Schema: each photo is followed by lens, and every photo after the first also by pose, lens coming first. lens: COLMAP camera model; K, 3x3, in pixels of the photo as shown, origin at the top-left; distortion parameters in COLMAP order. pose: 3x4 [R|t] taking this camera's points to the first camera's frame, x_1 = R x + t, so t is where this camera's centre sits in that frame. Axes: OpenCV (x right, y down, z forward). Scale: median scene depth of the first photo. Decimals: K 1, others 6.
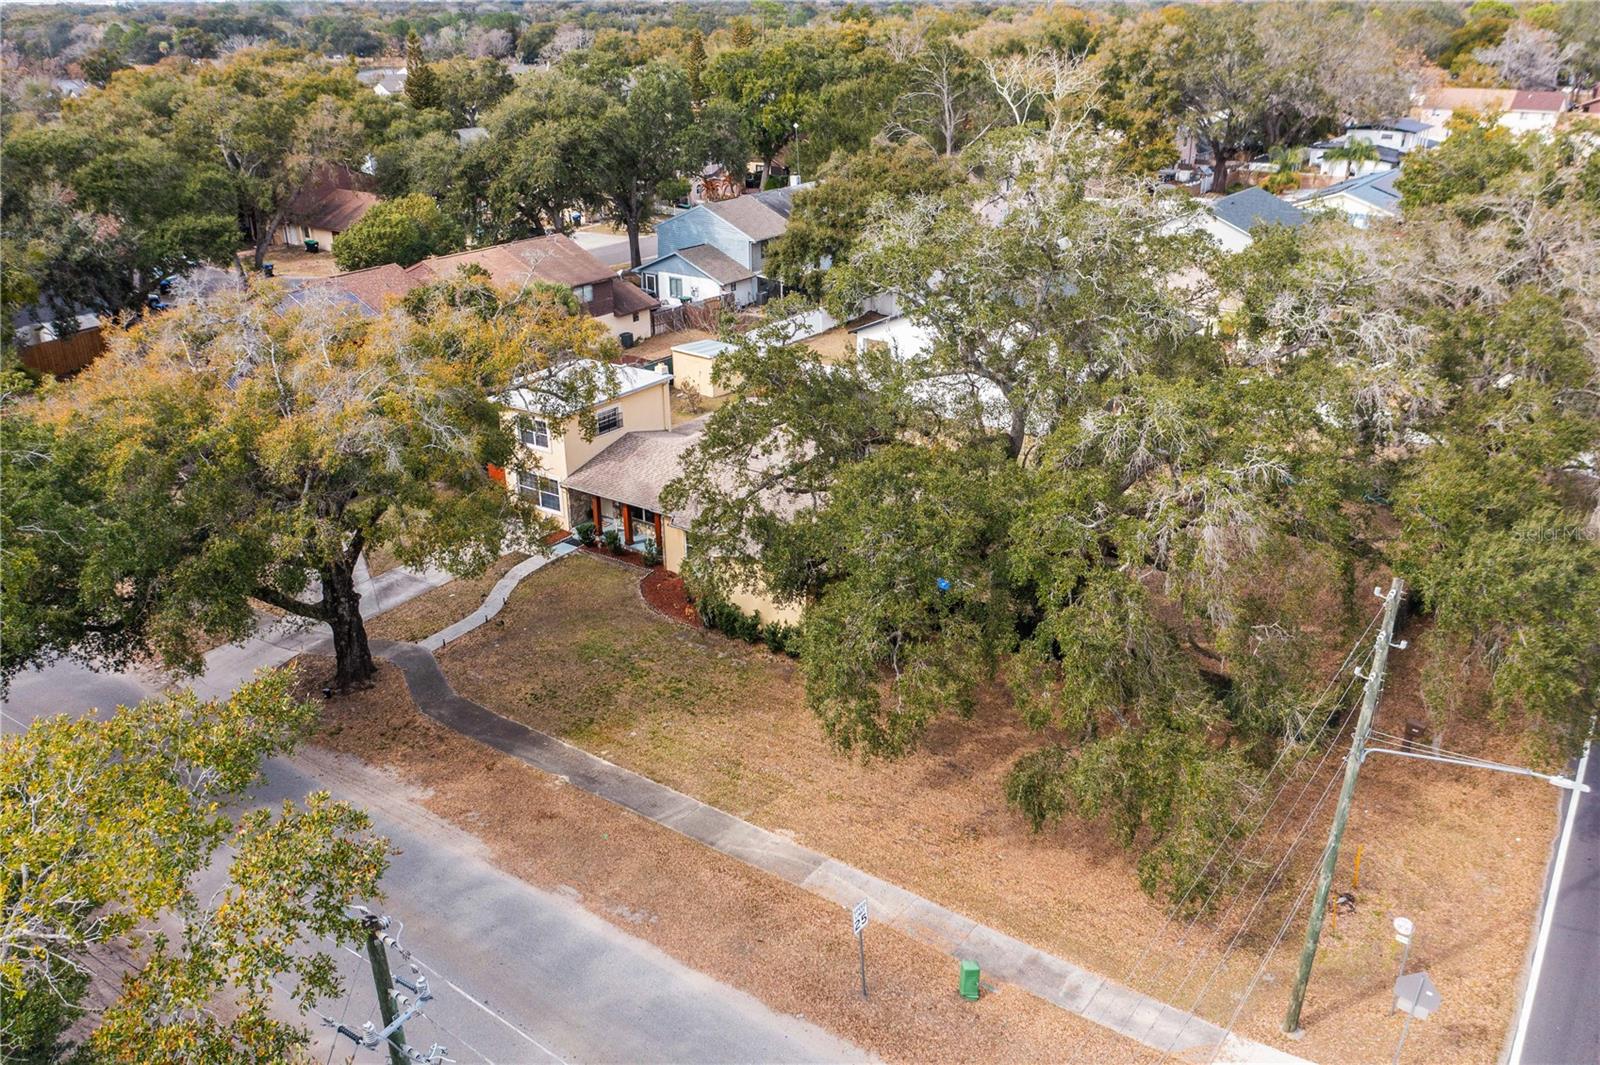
lens RADIAL K [[1252.8, 0, 800.4], [0, 1252.8, 532.8], [0, 0, 1]] dist [-0.010895, -0.004063]
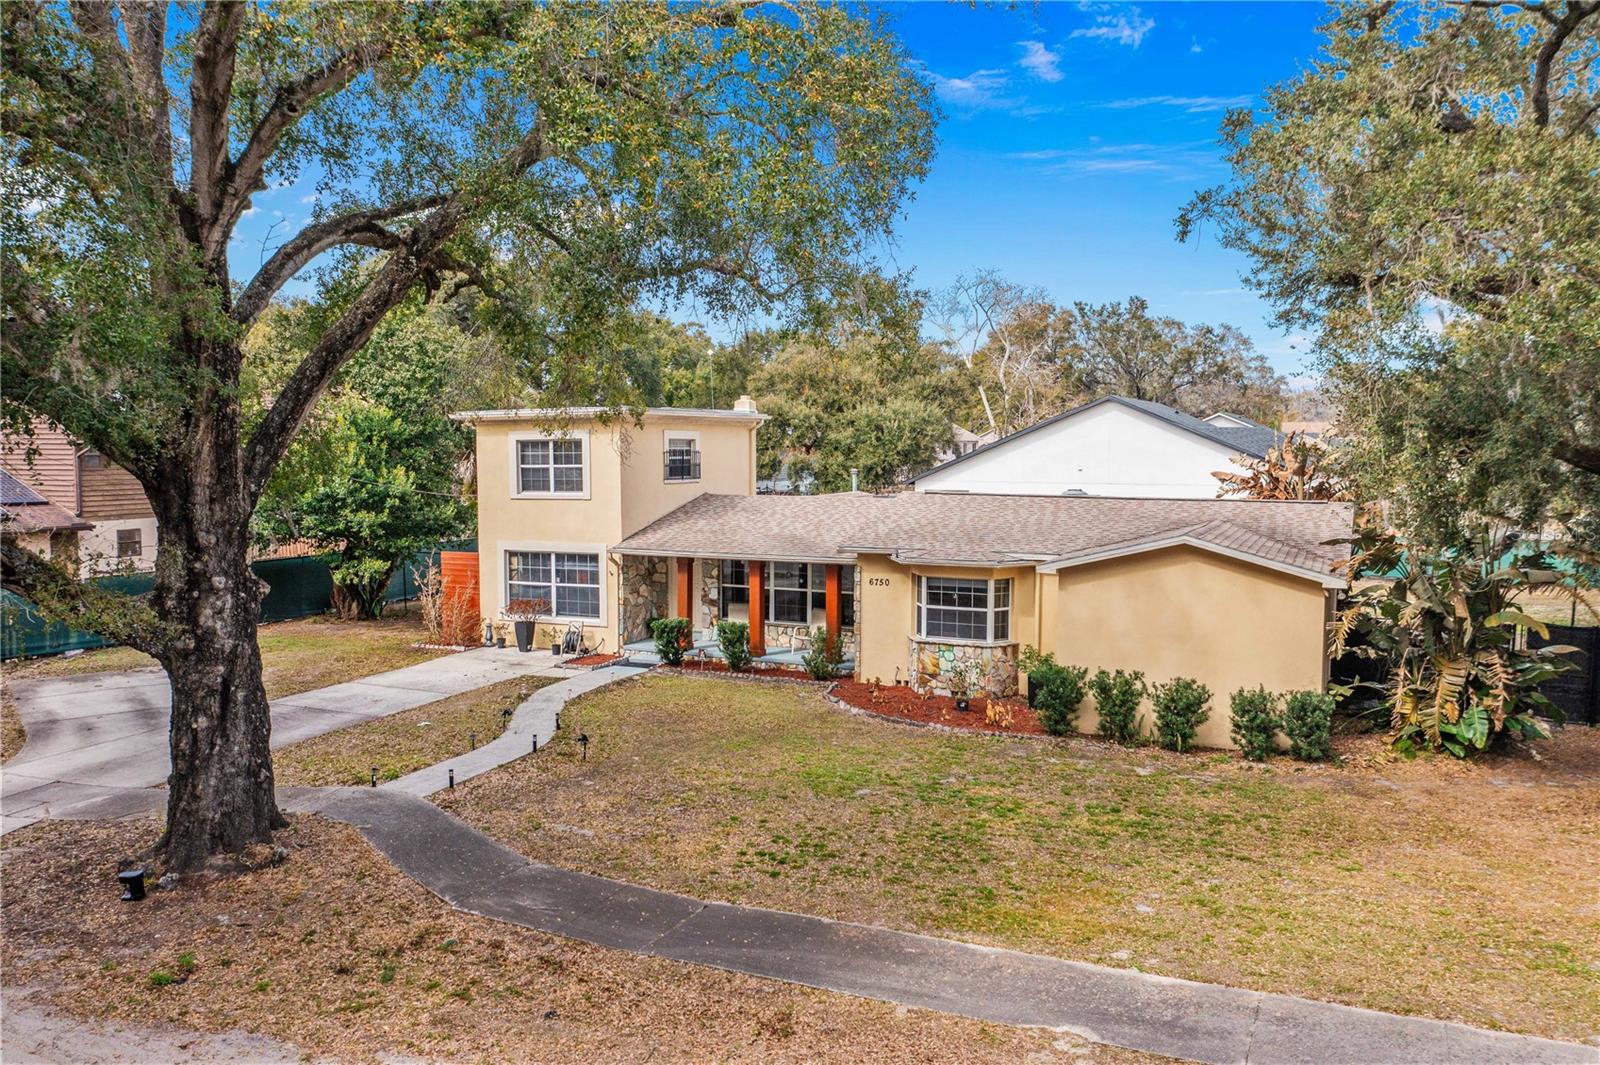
lens RADIAL K [[1252.8, 0, 798.9], [0, 1252.8, 531.5], [0, 0, 1]] dist [-0.010895, -0.004063]
pose [[0.983359, -0.010666, 0.181359, -0.262725], [0.068228, 0.946884, -0.314253, 0.152723], [-0.168374, 0.321397, 0.931855, 0.629982]]
